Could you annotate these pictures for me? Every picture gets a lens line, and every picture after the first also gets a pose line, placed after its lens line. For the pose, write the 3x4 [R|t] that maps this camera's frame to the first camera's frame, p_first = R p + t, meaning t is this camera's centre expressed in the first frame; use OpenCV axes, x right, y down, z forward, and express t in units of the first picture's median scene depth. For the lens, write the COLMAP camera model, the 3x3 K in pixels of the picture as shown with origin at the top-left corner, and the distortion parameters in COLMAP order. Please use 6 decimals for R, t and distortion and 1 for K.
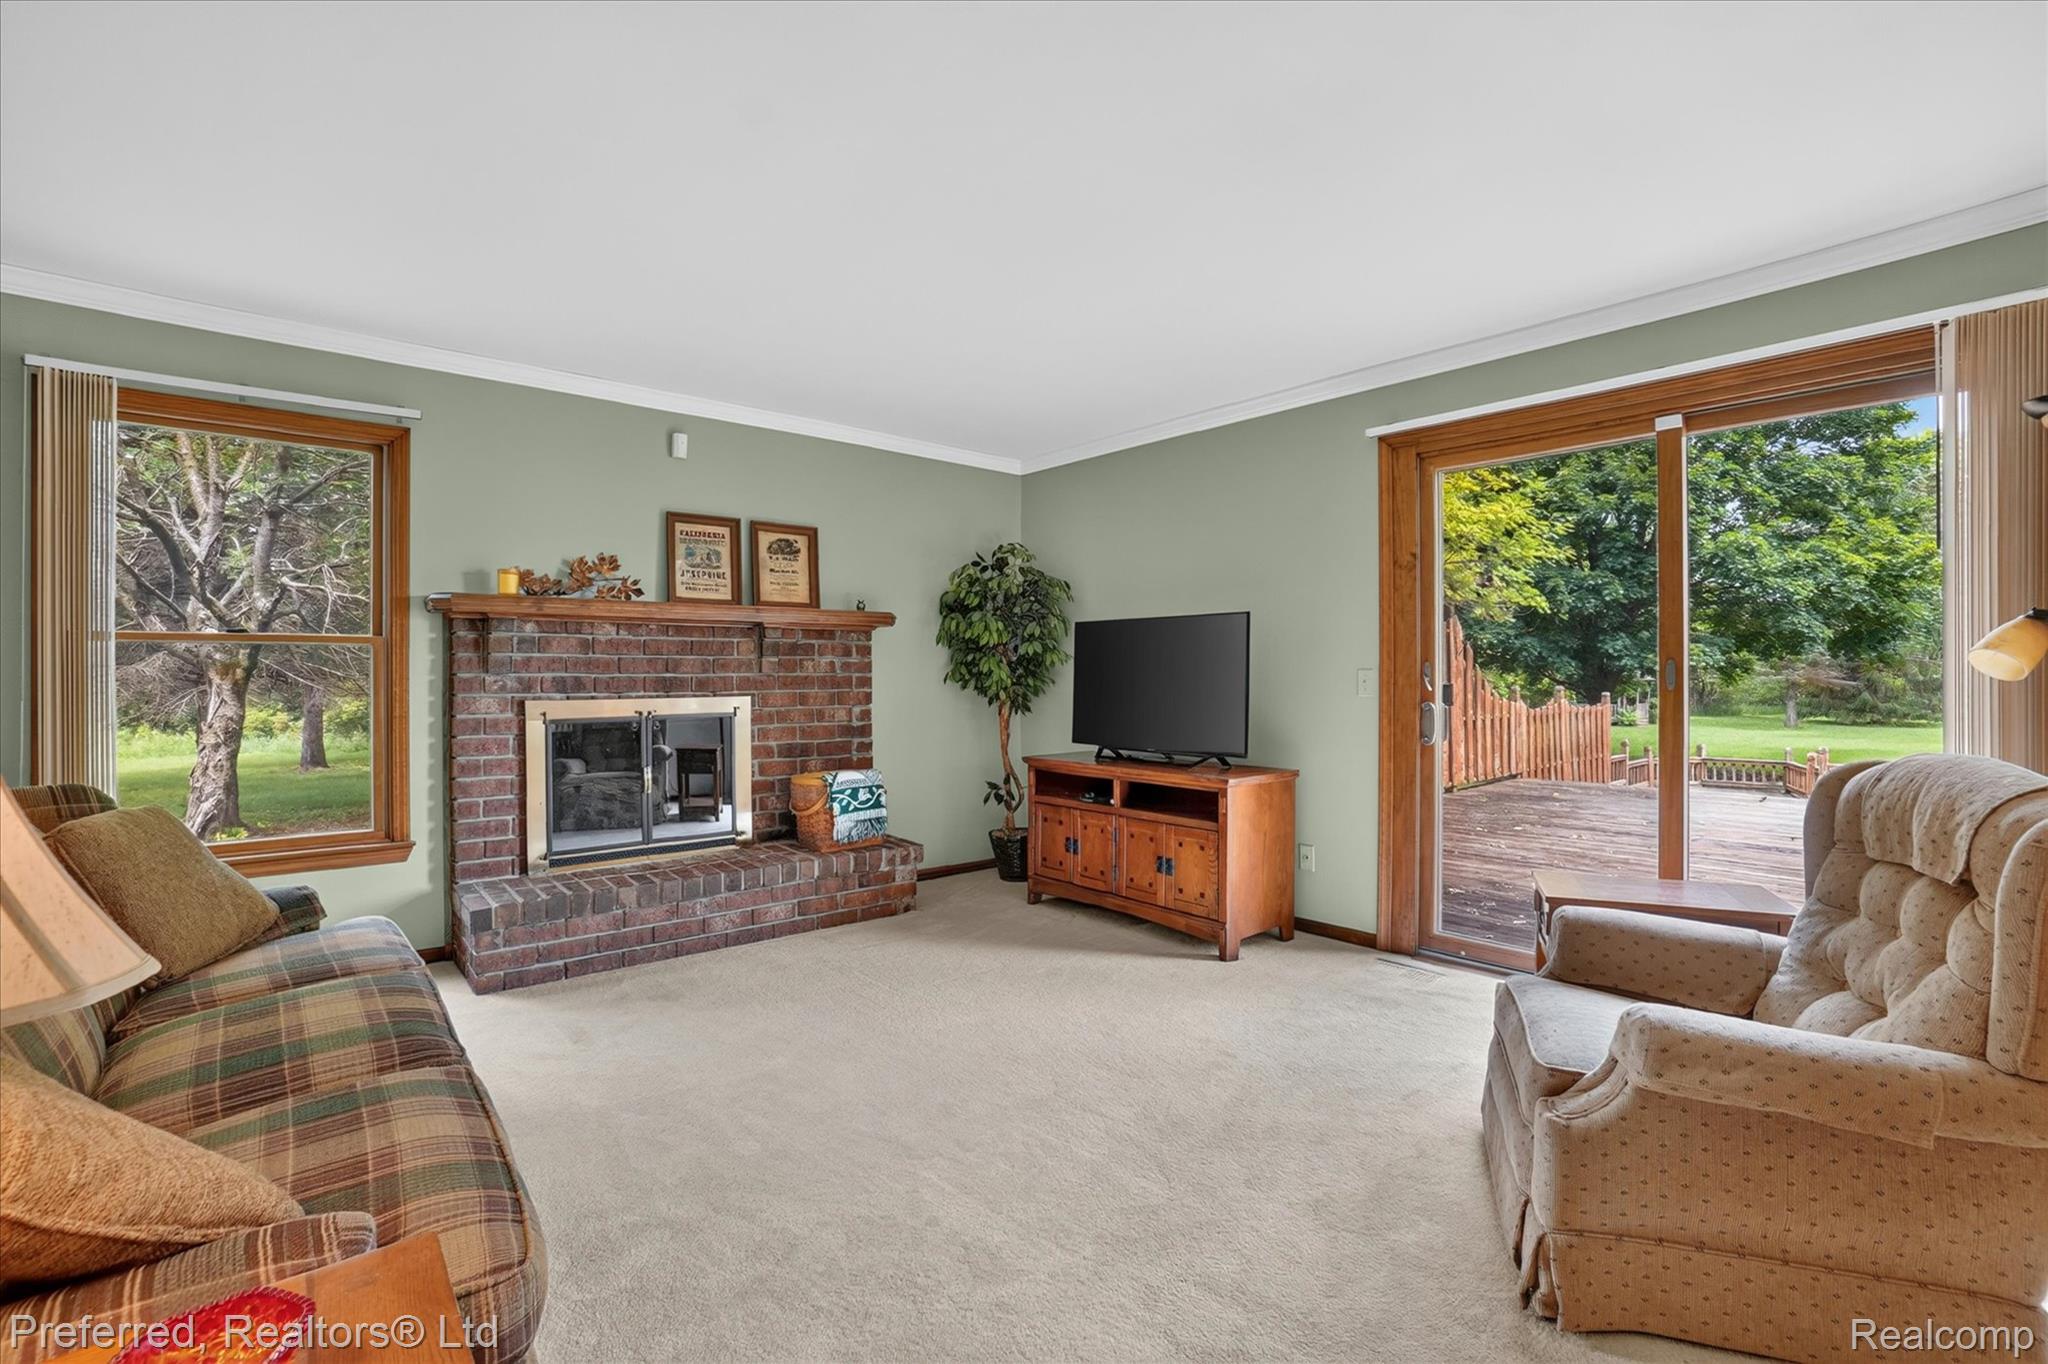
lens RADIAL K [[934.0, 0, 1031.0], [0, 934.0, 670.3], [0, 0, 1]] dist [-0.021365, 0.000134]
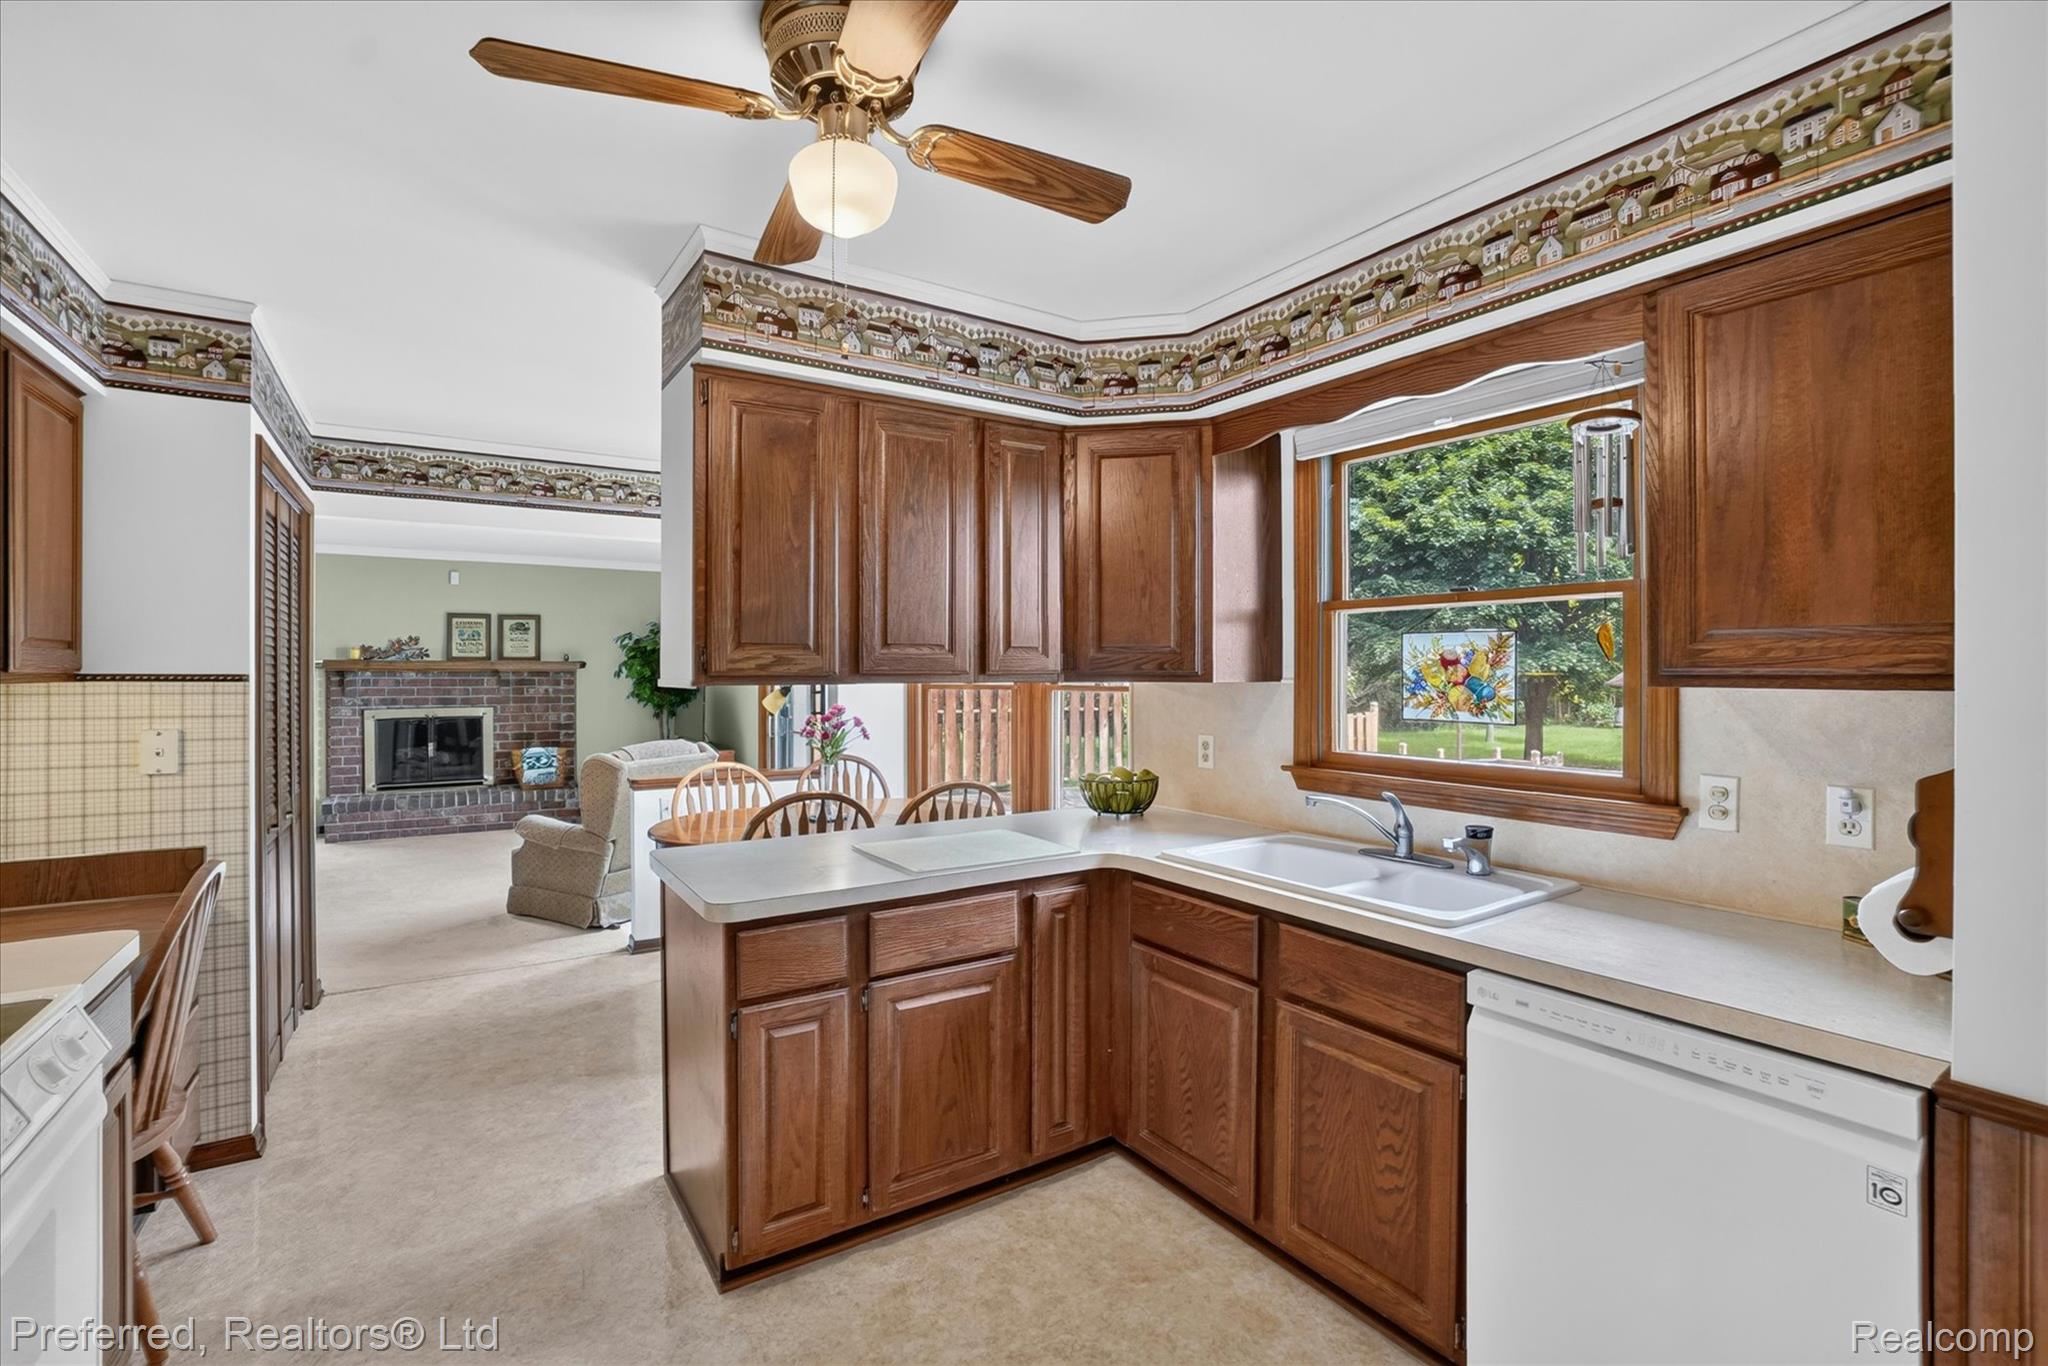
lens RADIAL K [[934.0, 0, 1031.0], [0, 934.0, 671.3], [0, 0, 1]] dist [-0.021365, 0.000134]
pose [[0.991512, 0.007132, -0.129821, 1.060376], [-0.006243, 0.999954, 0.007253, -0.068560], [0.129866, -0.006381, 0.991511, -0.756783]]
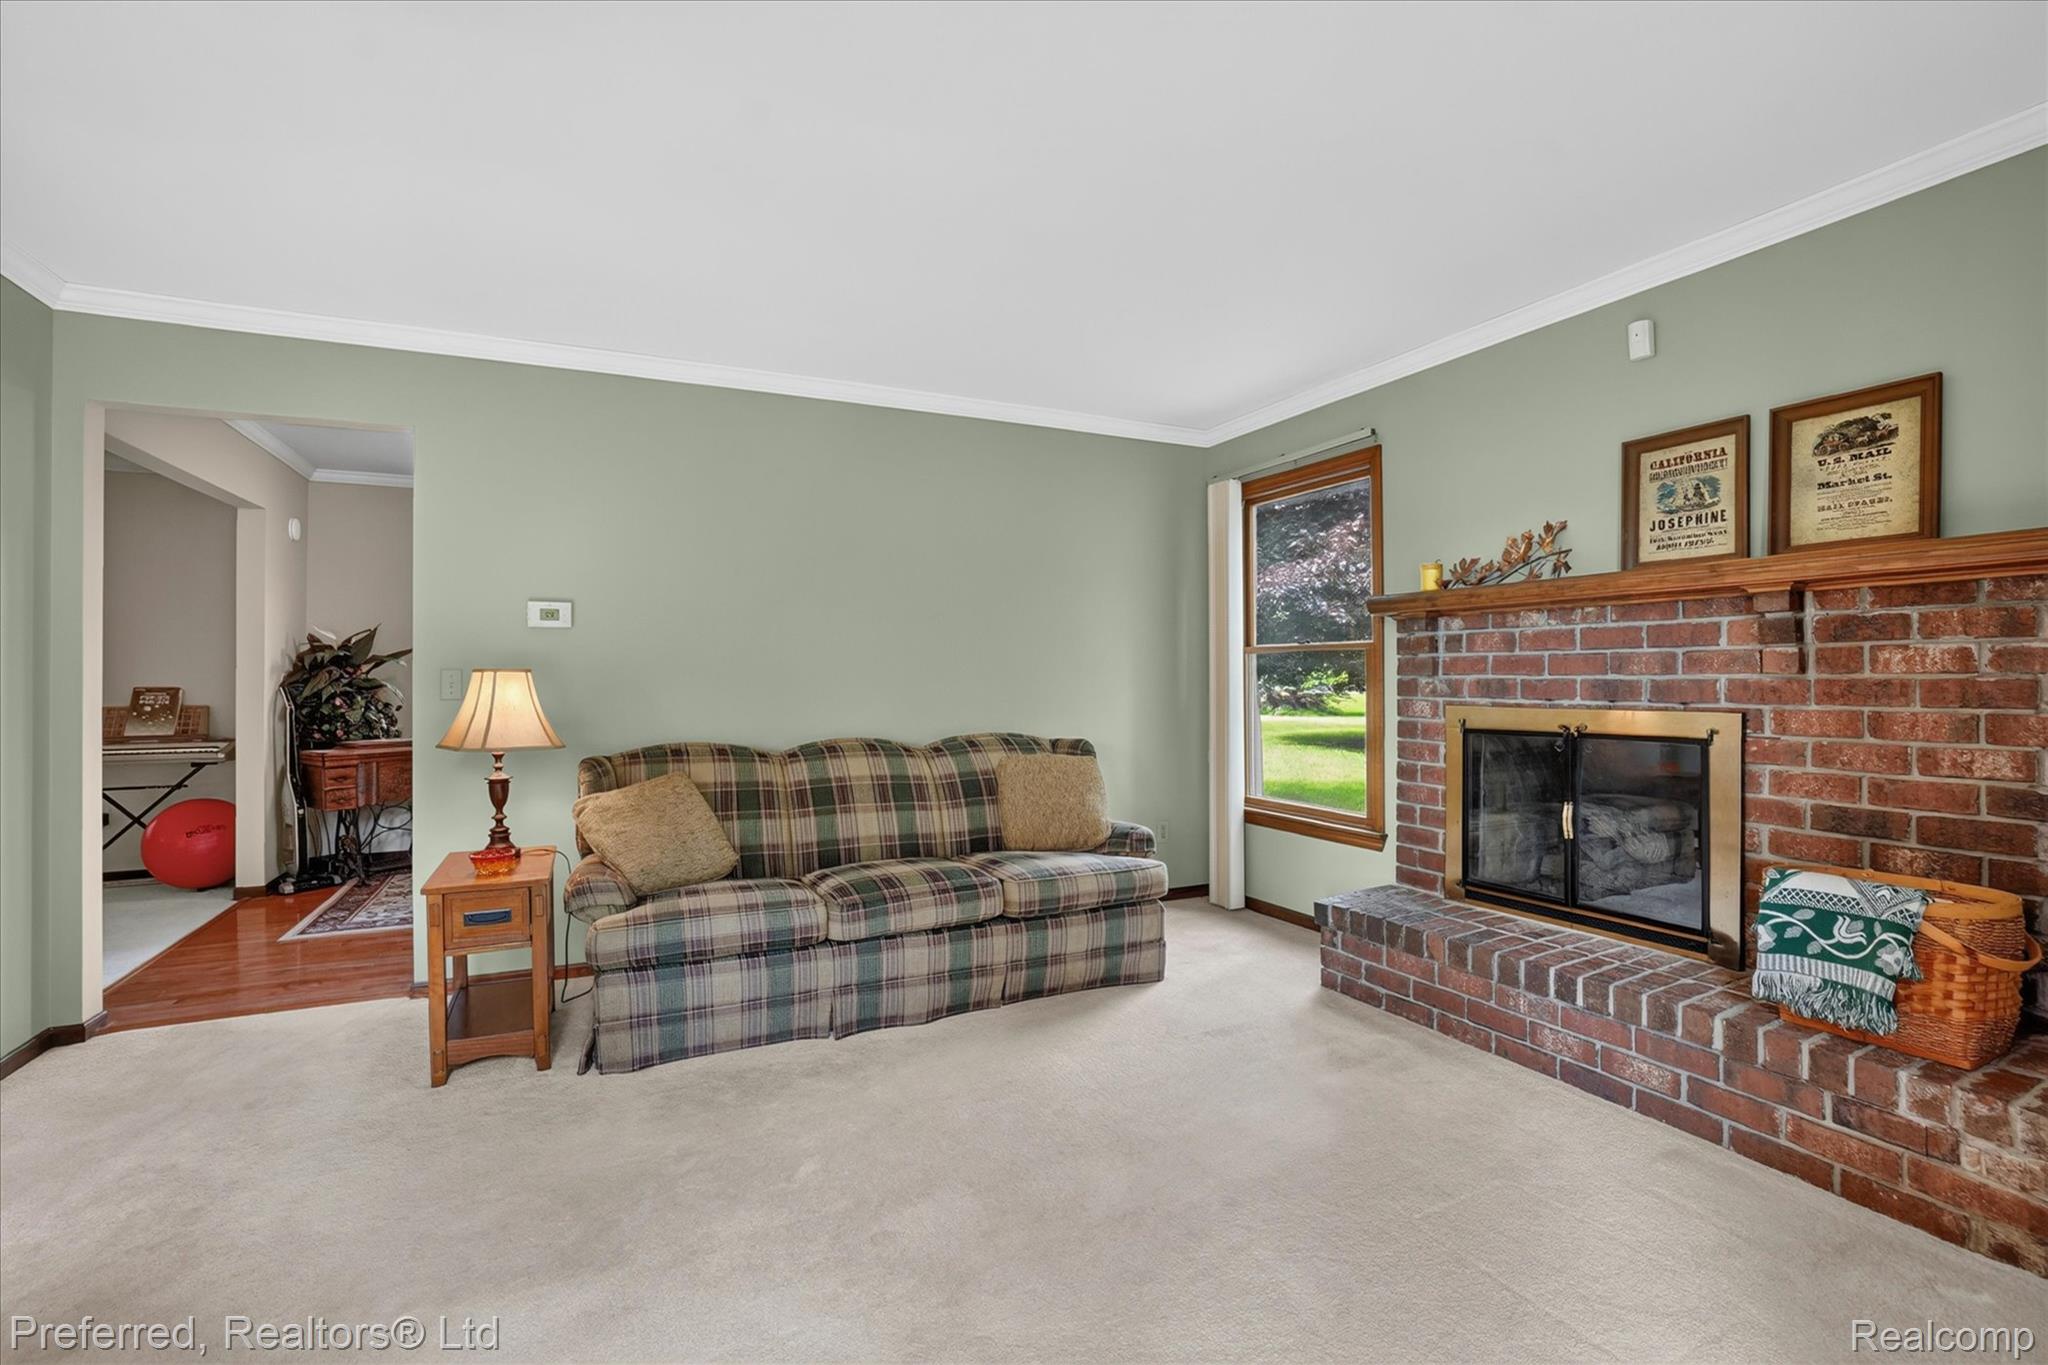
lens RADIAL K [[886.7, 0, 974.0], [0, 886.7, 681.1], [0, 0, 1]] dist [-0.098382, 0.027939]
pose [[-0.285644, 0.005007, -0.958323, 0.344804], [0.005350, 0.999979, 0.003630, 0.002794], [0.958321, -0.004090, -0.285665, 0.700489]]
